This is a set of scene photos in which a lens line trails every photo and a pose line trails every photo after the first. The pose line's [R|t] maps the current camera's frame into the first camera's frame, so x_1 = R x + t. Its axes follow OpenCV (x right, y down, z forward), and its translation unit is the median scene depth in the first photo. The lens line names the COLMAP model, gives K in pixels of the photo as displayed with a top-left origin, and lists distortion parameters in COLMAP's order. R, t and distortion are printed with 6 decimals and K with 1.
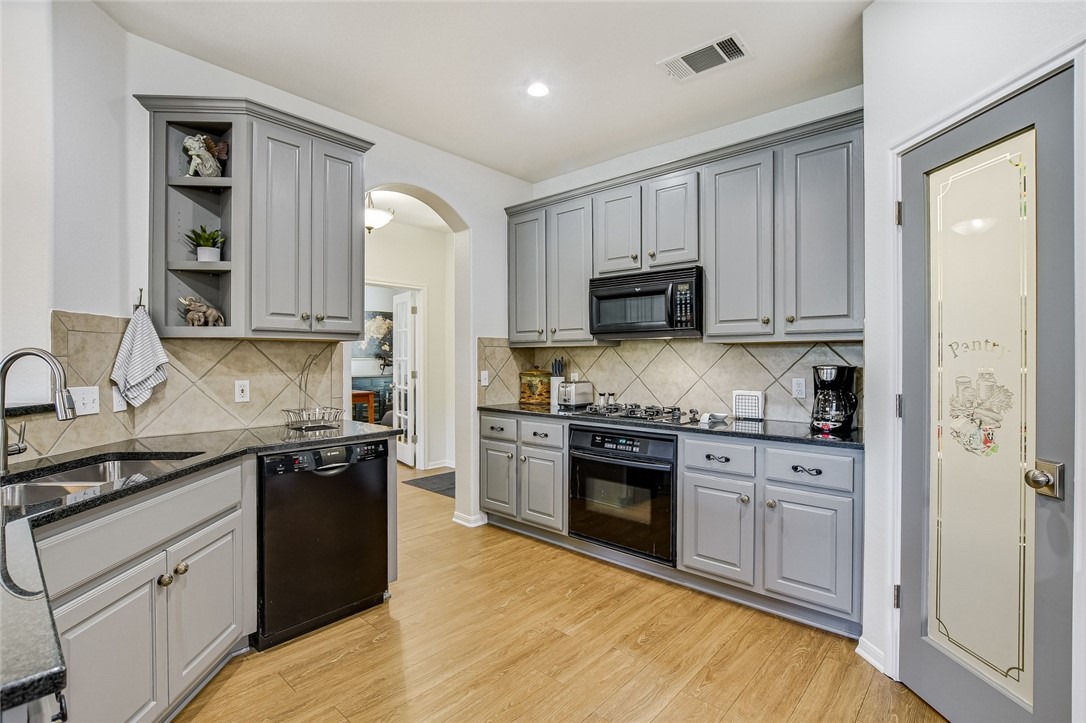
lens RADIAL K [[508.3, 0, 540.6], [0, 508.3, 358.9], [0, 0, 1]] dist [-0.007821, 0.000221]
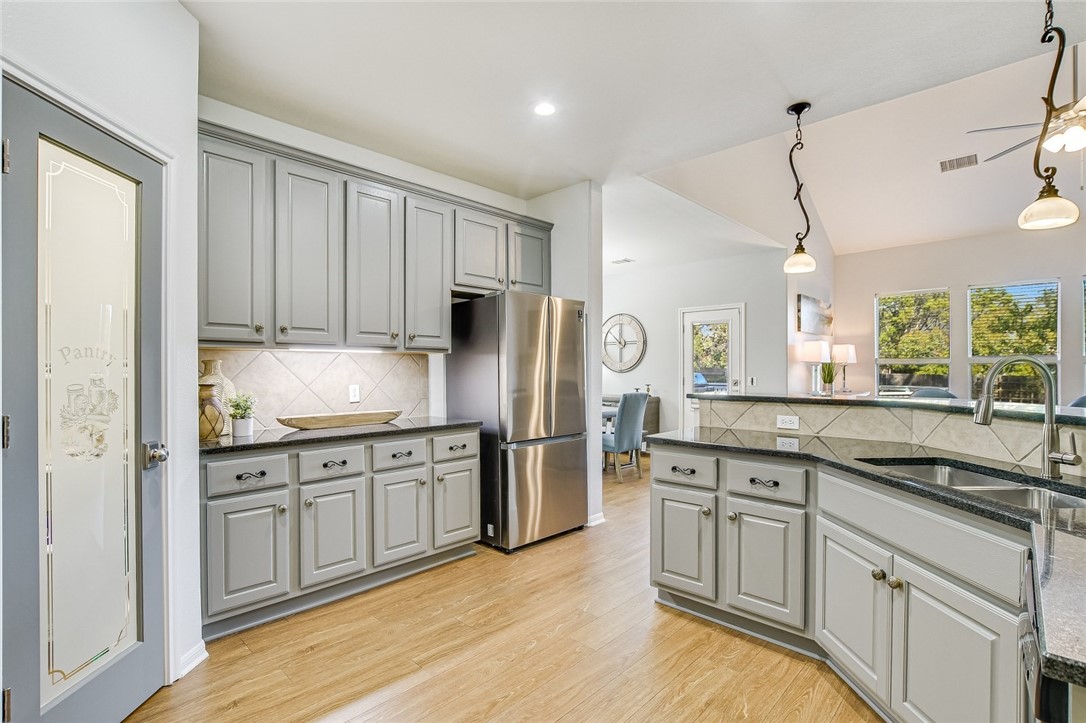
lens RADIAL K [[508.6, 0, 541.9], [0, 508.6, 370.6], [0, 0, 1]] dist [-0.002012, -0.000008]
pose [[-0.999655, 0.000067, 0.026253, -0.039101], [0.000186, 0.999990, 0.004512, 0.003600], [-0.026253, 0.004515, -0.999645, 1.253368]]
